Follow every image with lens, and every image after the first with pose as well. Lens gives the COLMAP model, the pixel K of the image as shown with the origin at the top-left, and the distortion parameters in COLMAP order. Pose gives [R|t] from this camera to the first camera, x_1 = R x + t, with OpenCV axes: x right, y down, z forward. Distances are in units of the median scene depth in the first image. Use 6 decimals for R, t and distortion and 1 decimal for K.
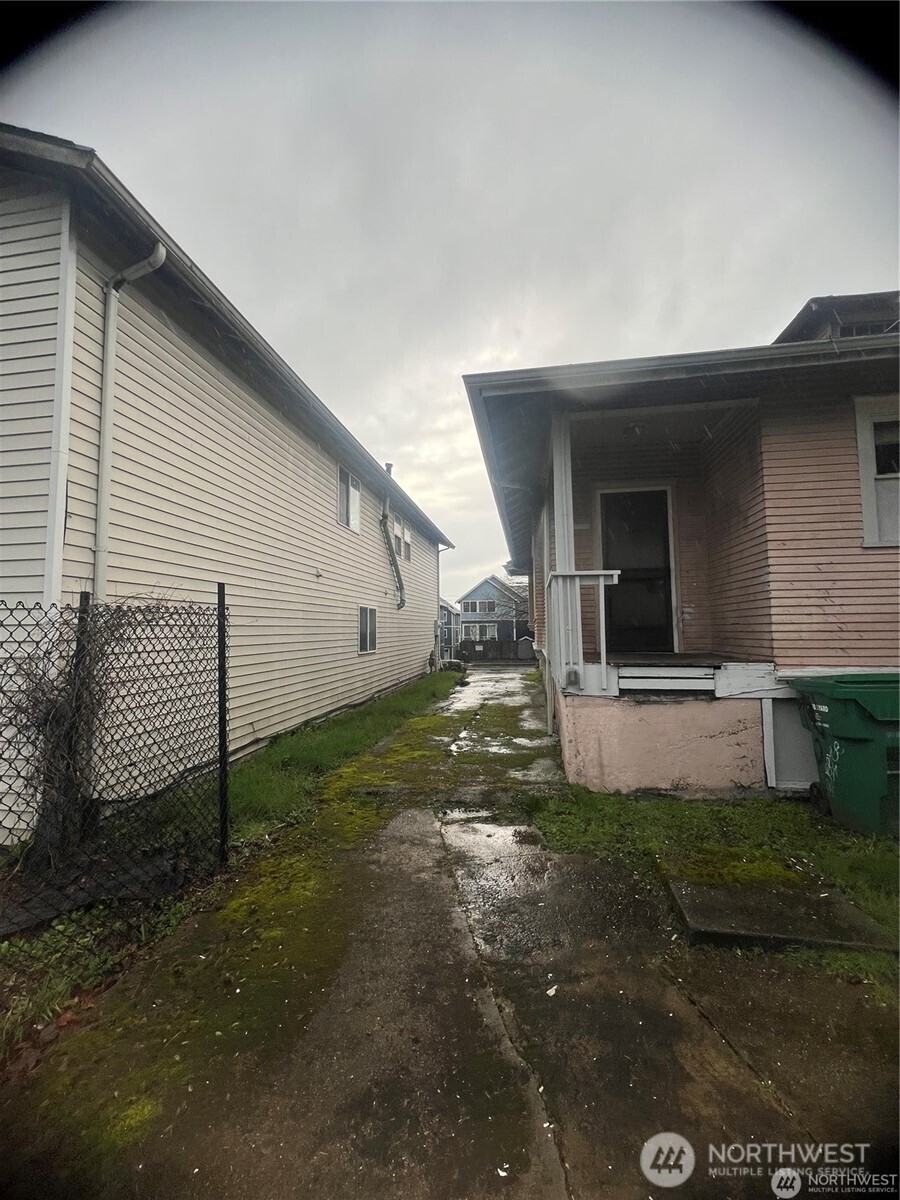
lens RADIAL K [[479.8, 0, 452.5], [0, 479.8, 594.9], [0, 0, 1]] dist [-0.000361, 0.000176]
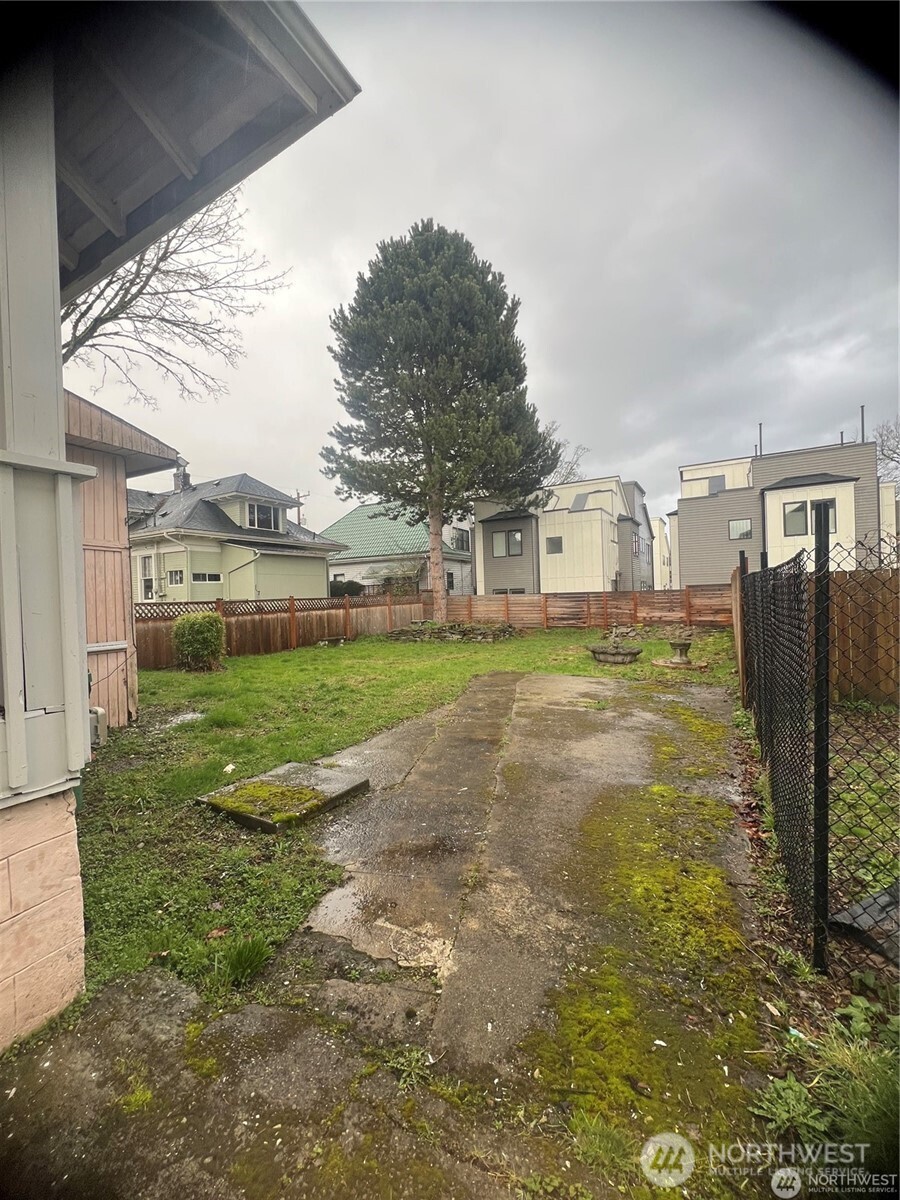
lens RADIAL K [[479.8, 0, 452.5], [0, 479.8, 594.9], [0, 0, 1]] dist [-0.000361, 0.000176]
pose [[-0.935910, 0.037558, 0.350231, -0.287654], [0.016294, 0.997851, -0.063466, 0.123377], [-0.351862, -0.053692, -0.934511, 1.844993]]
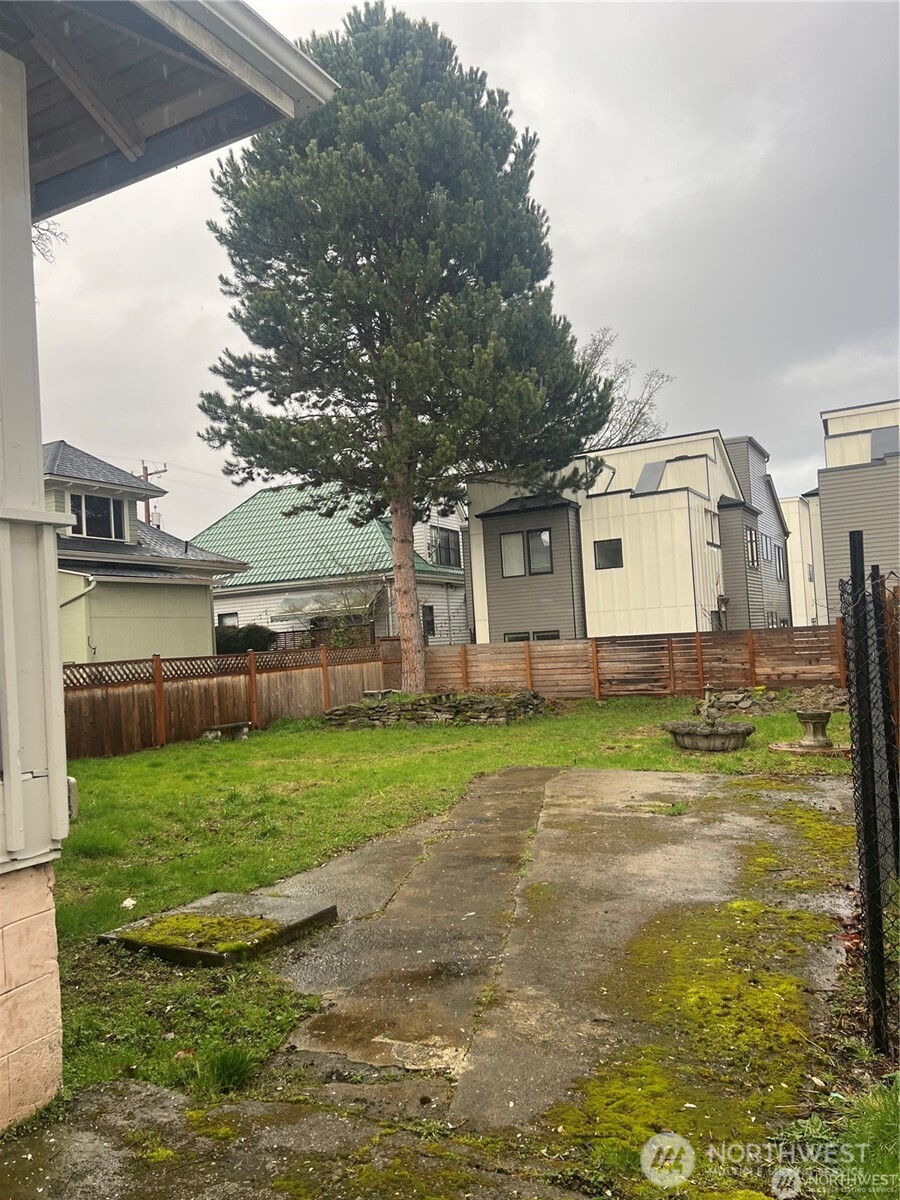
lens RADIAL K [[897.5, 0, 449.5], [0, 897.5, 626.6], [0, 0, 1]] dist [0.034435, -0.009055]
pose [[-0.942102, 0.069816, 0.327979, -0.407681], [0.044599, 0.995484, -0.083798, 0.155027], [-0.332348, -0.064319, -0.940961, 2.257881]]
